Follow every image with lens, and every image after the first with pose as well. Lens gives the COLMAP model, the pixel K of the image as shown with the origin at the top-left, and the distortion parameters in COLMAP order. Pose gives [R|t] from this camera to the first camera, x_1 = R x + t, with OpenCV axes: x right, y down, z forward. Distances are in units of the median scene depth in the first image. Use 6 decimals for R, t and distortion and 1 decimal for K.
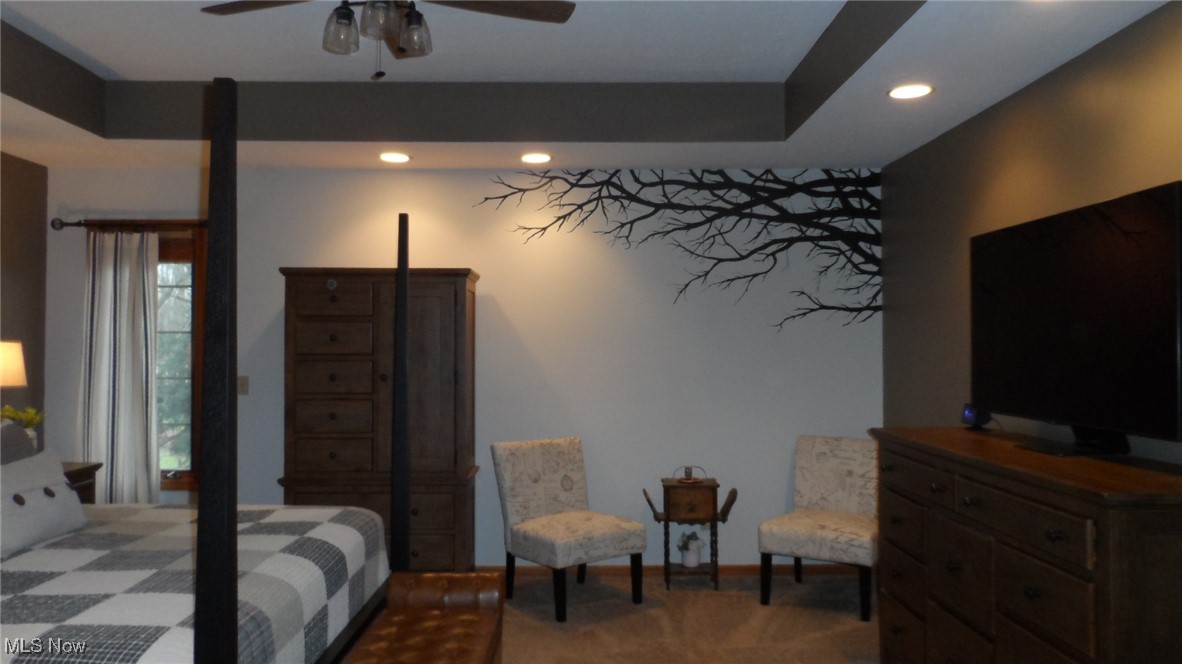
lens RADIAL K [[902.1, 0, 590.8], [0, 902.1, 334.6], [0, 0, 1]] dist [-0.001884, 0.004647]
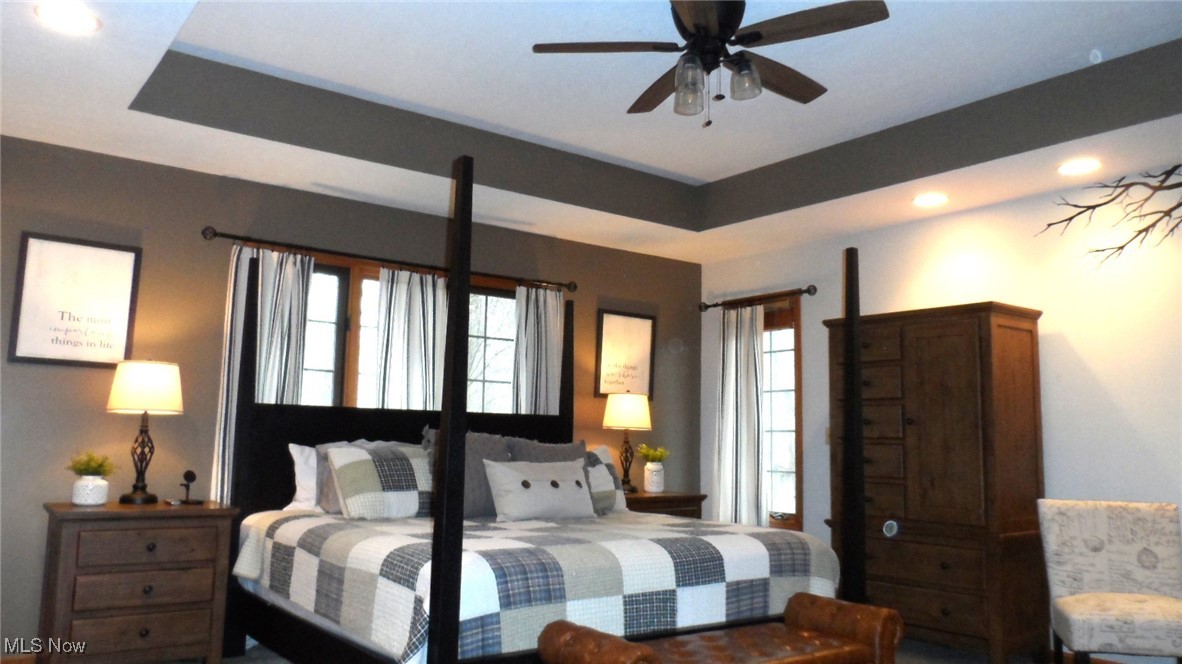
lens RADIAL K [[902.1, 0, 594.7], [0, 902.1, 329.8], [0, 0, 1]] dist [-0.001884, 0.004647]
pose [[0.599251, -0.092460, -0.795204, 0.331543], [-0.006785, 0.992686, -0.120535, 0.065201], [0.800533, 0.077626, 0.594241, 0.133068]]
